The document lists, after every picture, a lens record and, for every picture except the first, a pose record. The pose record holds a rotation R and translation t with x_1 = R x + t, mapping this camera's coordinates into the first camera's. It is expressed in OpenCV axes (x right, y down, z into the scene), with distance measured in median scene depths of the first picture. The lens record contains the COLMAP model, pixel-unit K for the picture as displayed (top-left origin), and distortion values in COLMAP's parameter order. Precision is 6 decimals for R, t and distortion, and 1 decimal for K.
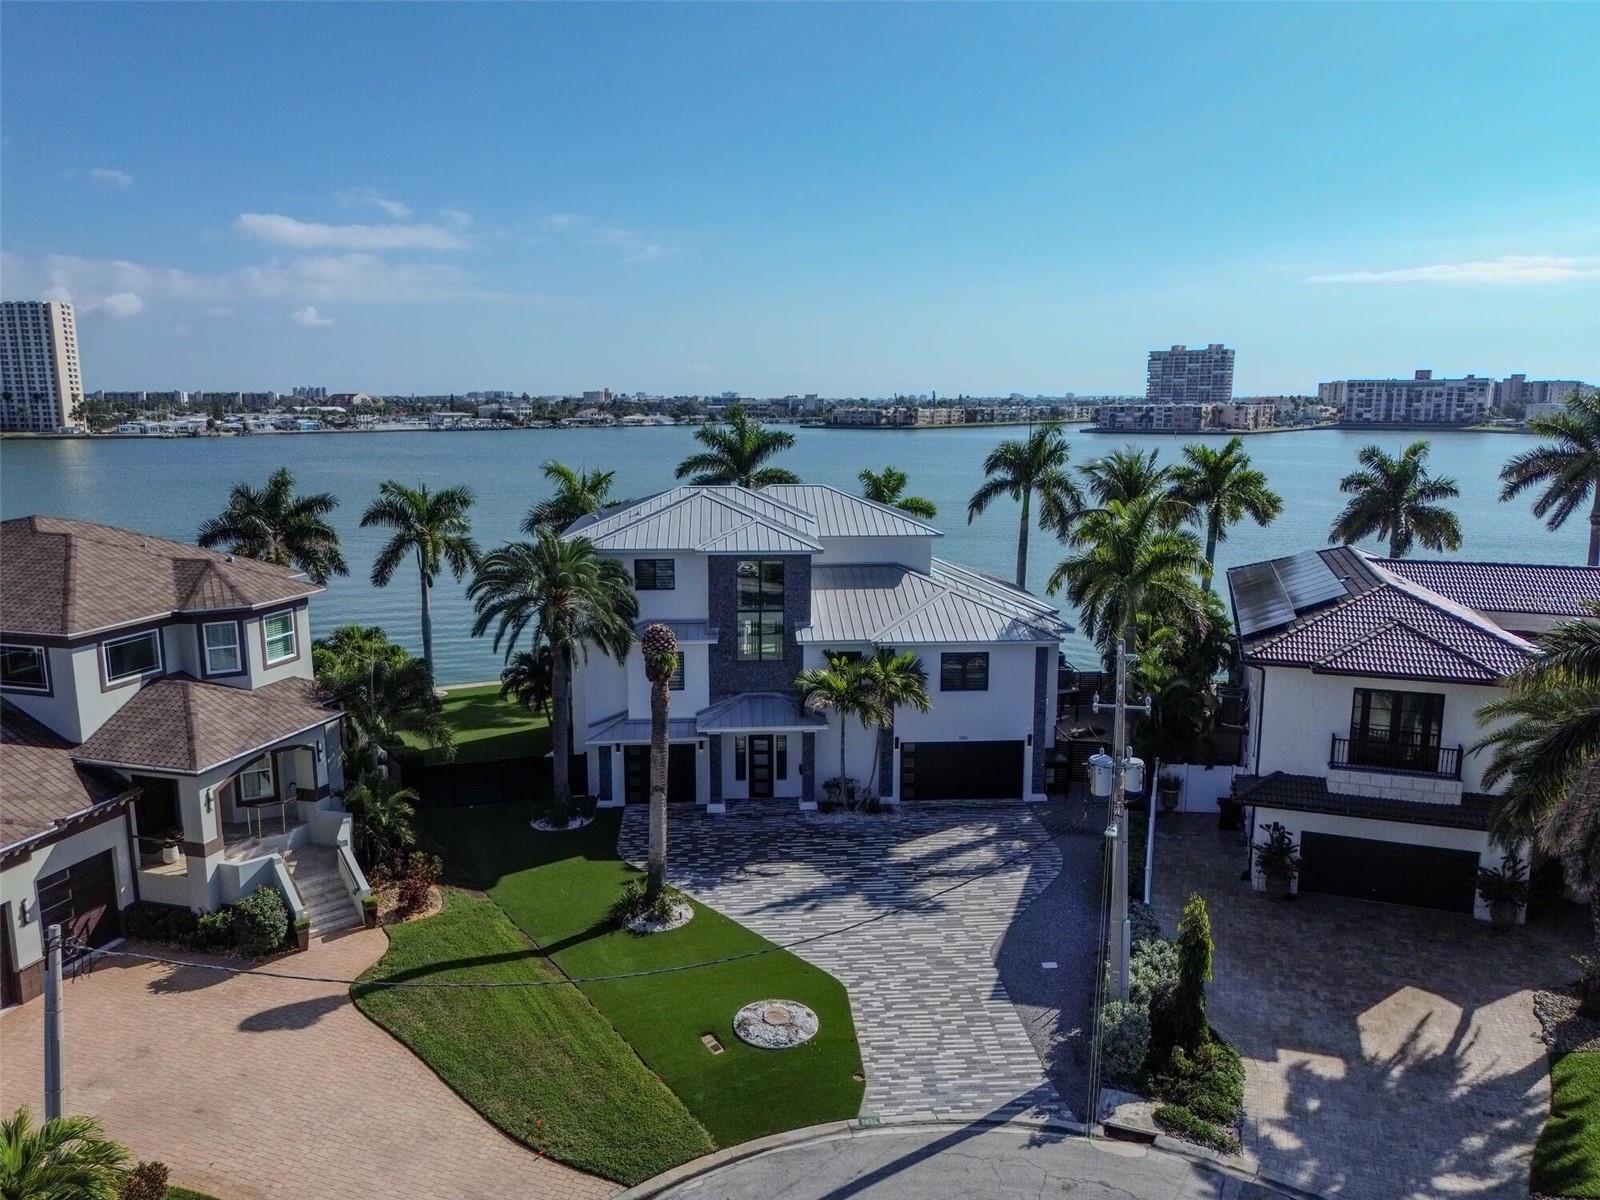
lens RADIAL K [[1128.6, 0, 801.3], [0, 1128.6, 598.8], [0, 0, 1]] dist [0.032769, -0.003601]
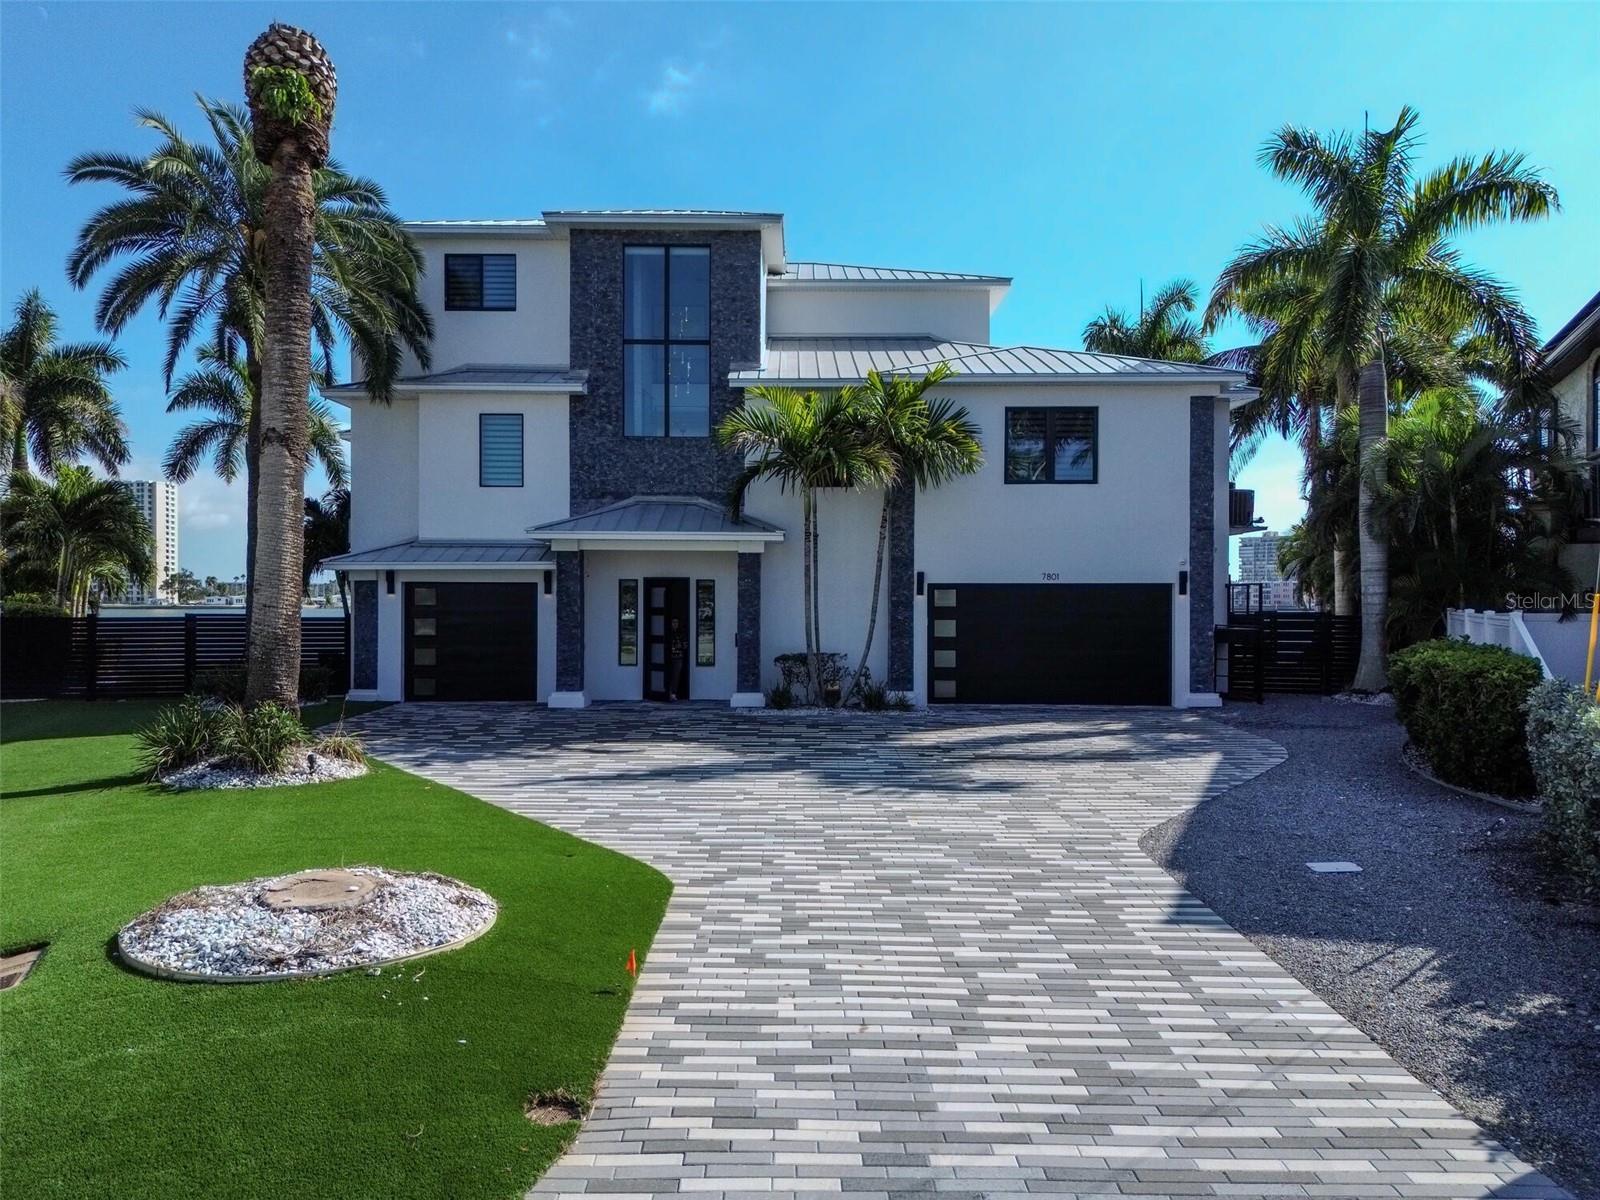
lens RADIAL K [[1128.6, 0, 797.9], [0, 1128.6, 604.8], [0, 0, 1]] dist [0.032769, -0.003601]
pose [[0.997017, 0.001388, -0.077171, 0.079185], [-0.014628, 0.985115, -0.171274, 0.262415], [0.075784, 0.171892, 0.982196, 0.563544]]
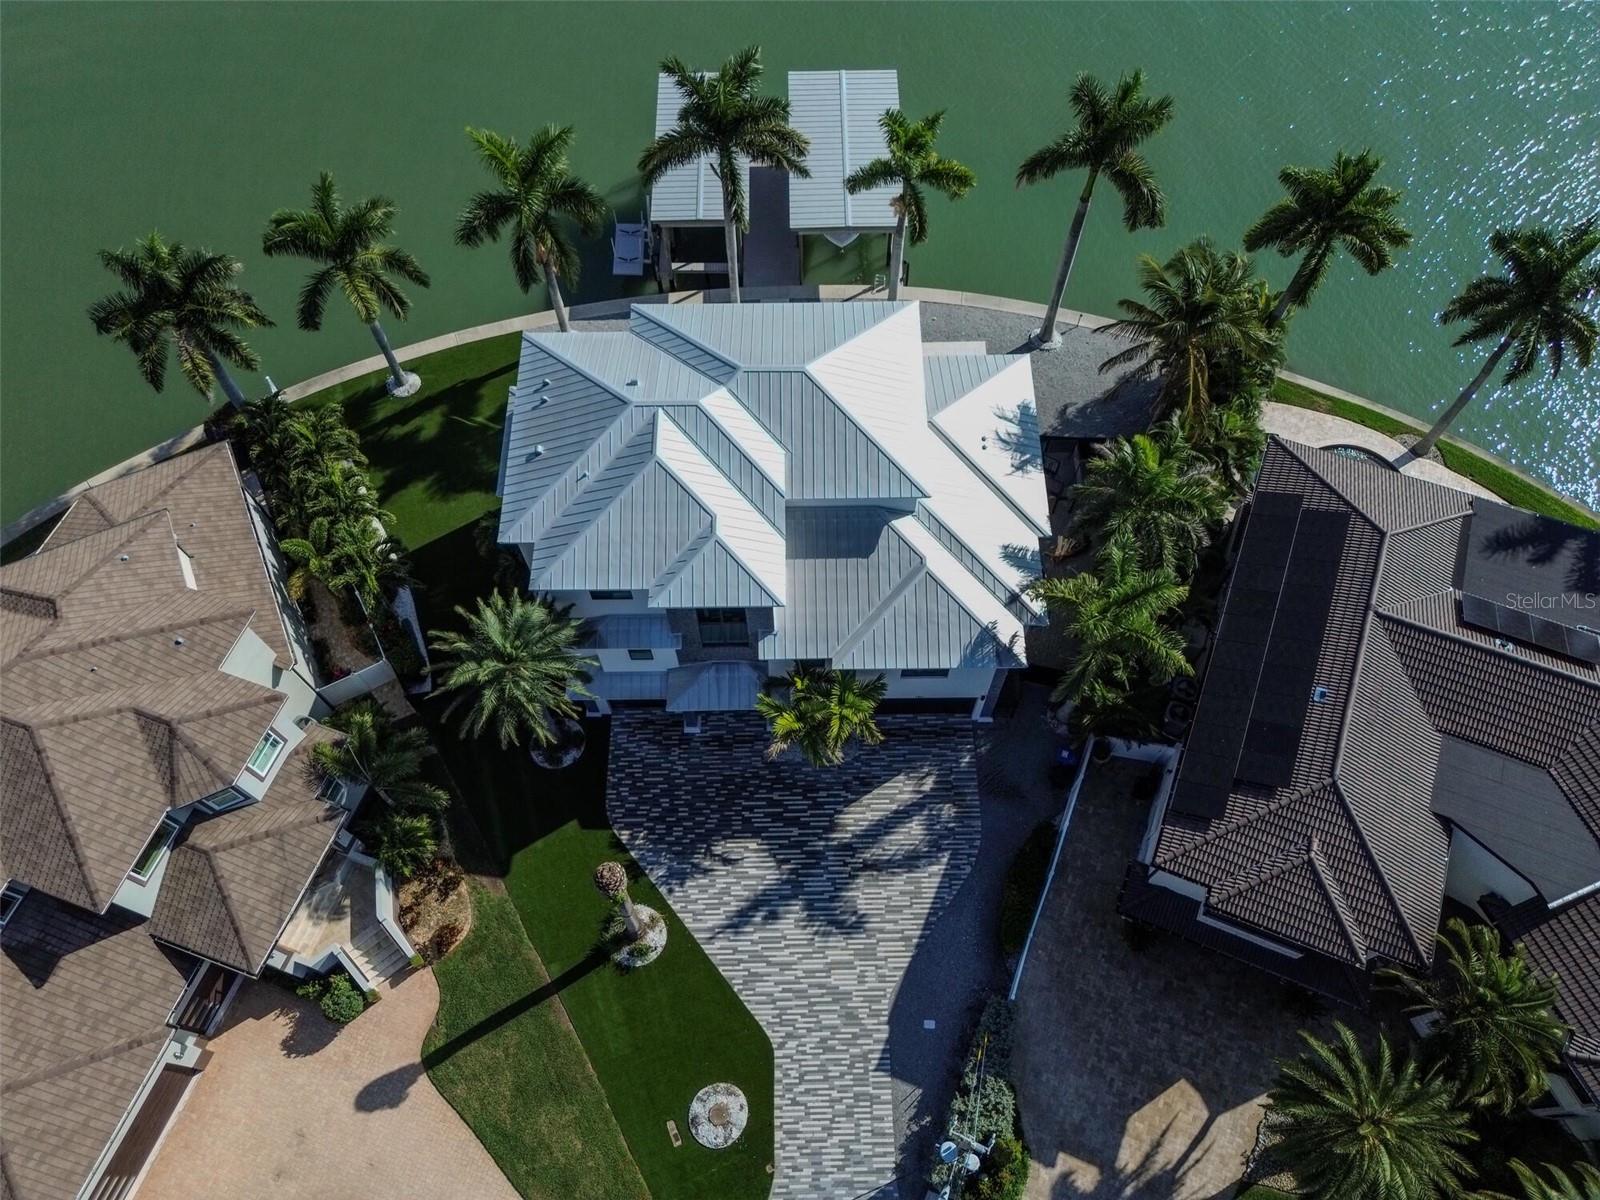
lens RADIAL K [[1128.6, 0, 802.1], [0, 1128.6, 600.4], [0, 0, 1]] dist [0.032769, -0.003601]
pose [[0.998014, 0.053955, -0.032515, 0.072952], [-0.008010, 0.620652, 0.784045, -0.886634], [0.062484, -0.782228, 0.619851, 0.469922]]
